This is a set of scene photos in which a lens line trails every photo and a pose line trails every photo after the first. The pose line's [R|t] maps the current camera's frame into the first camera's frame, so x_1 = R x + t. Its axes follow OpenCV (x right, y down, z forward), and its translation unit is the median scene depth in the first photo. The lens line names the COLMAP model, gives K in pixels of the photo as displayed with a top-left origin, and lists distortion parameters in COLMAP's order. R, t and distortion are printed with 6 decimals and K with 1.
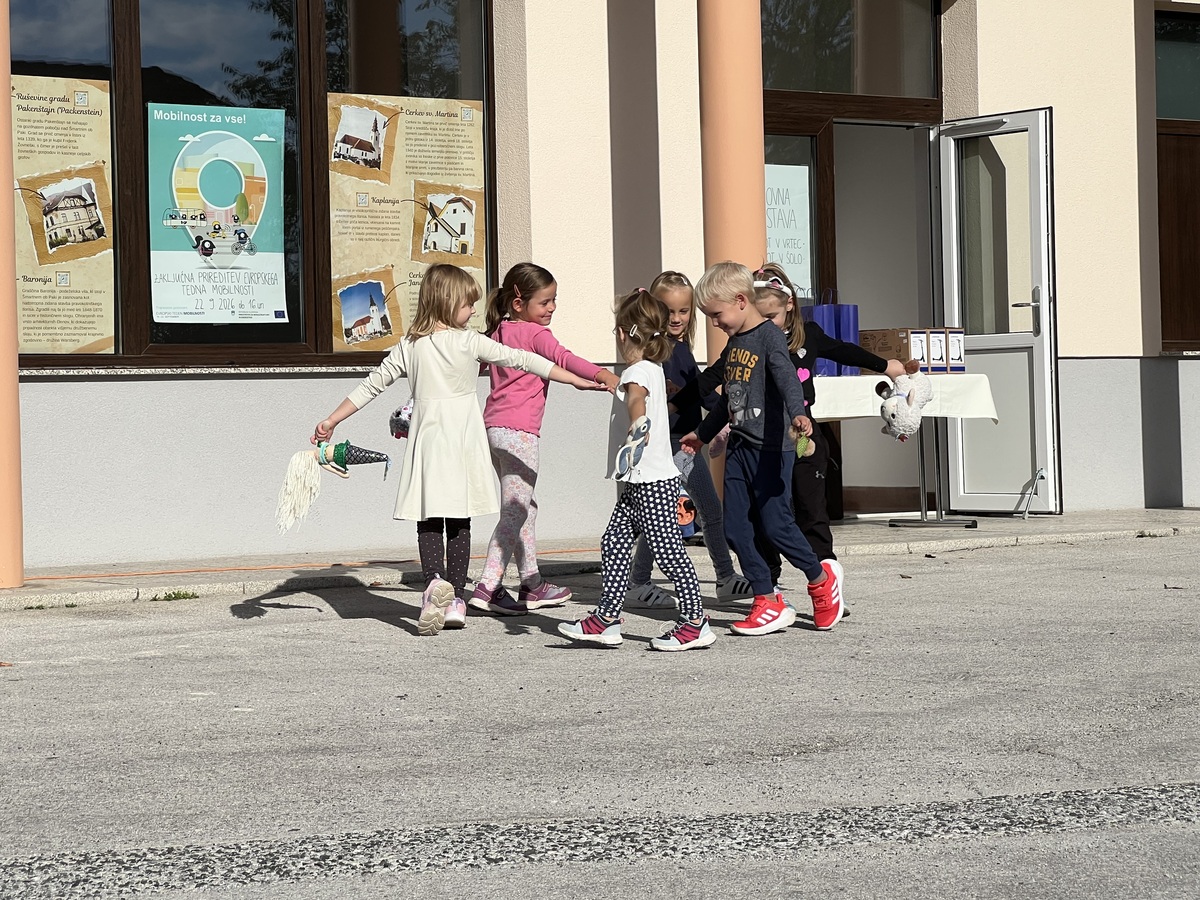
lens RADIAL K [[2908.3, 0, 603.5], [0, 2908.3, 444.0], [0, 0, 1]] dist [0.256434, 0.000000]
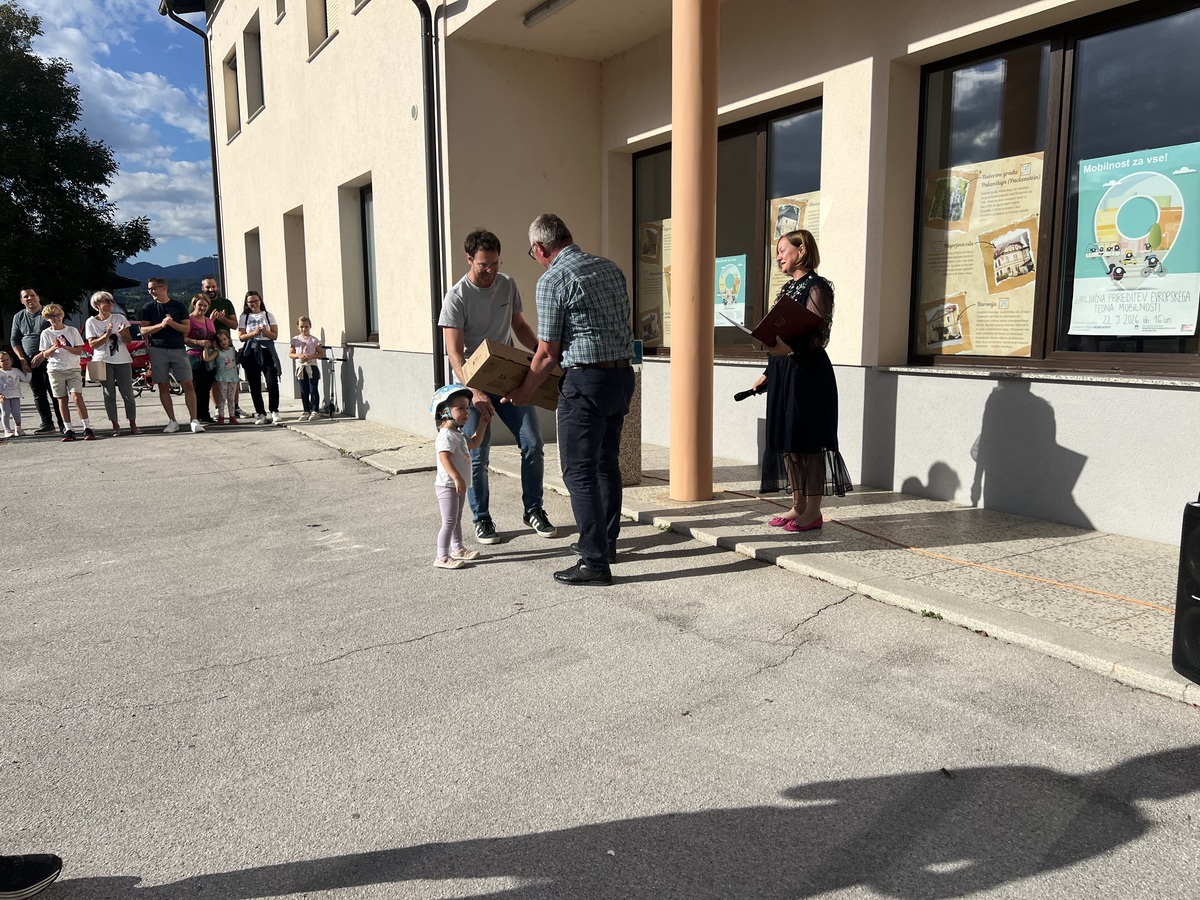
lens RADIAL K [[893.8, 0, 591.1], [0, 893.8, 458.3], [0, 0, 1]] dist [0.023892, -0.040095]
pose [[-0.069276, 0.172006, -0.982657, 0.262455], [-0.001792, 0.985000, 0.172542, -0.055362], [0.997596, 0.013714, -0.067929, 0.809431]]
